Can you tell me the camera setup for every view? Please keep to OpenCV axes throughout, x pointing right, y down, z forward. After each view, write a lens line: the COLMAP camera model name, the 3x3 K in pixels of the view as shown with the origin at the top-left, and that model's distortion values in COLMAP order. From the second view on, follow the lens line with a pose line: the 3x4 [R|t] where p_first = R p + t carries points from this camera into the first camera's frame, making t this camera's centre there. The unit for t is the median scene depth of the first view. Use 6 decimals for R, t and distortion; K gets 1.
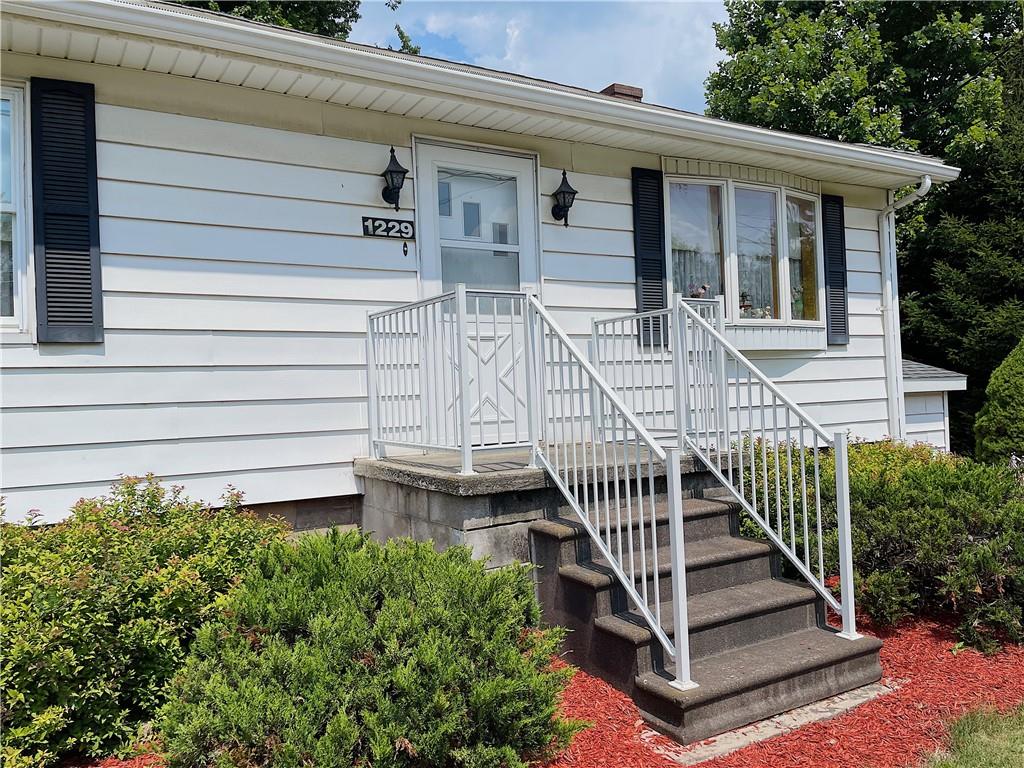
lens RADIAL K [[767.4, 0, 509.0], [0, 767.4, 408.6], [0, 0, 1]] dist [0.048272, -0.068013]
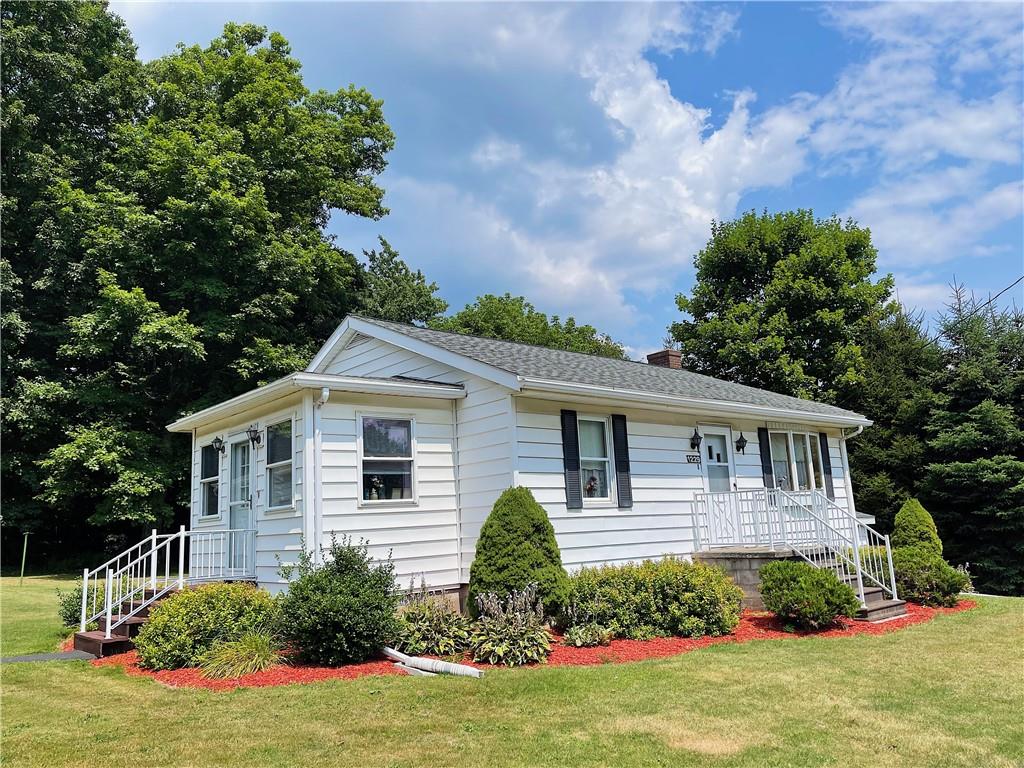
lens RADIAL K [[767.4, 0, 501.8], [0, 767.4, 394.2], [0, 0, 1]] dist [0.048272, -0.068013]
pose [[0.983242, 0.011612, 0.181937, -1.110943], [0.027022, 0.977664, -0.208431, 0.061093], [-0.180293, 0.209854, 0.960966, -1.219701]]
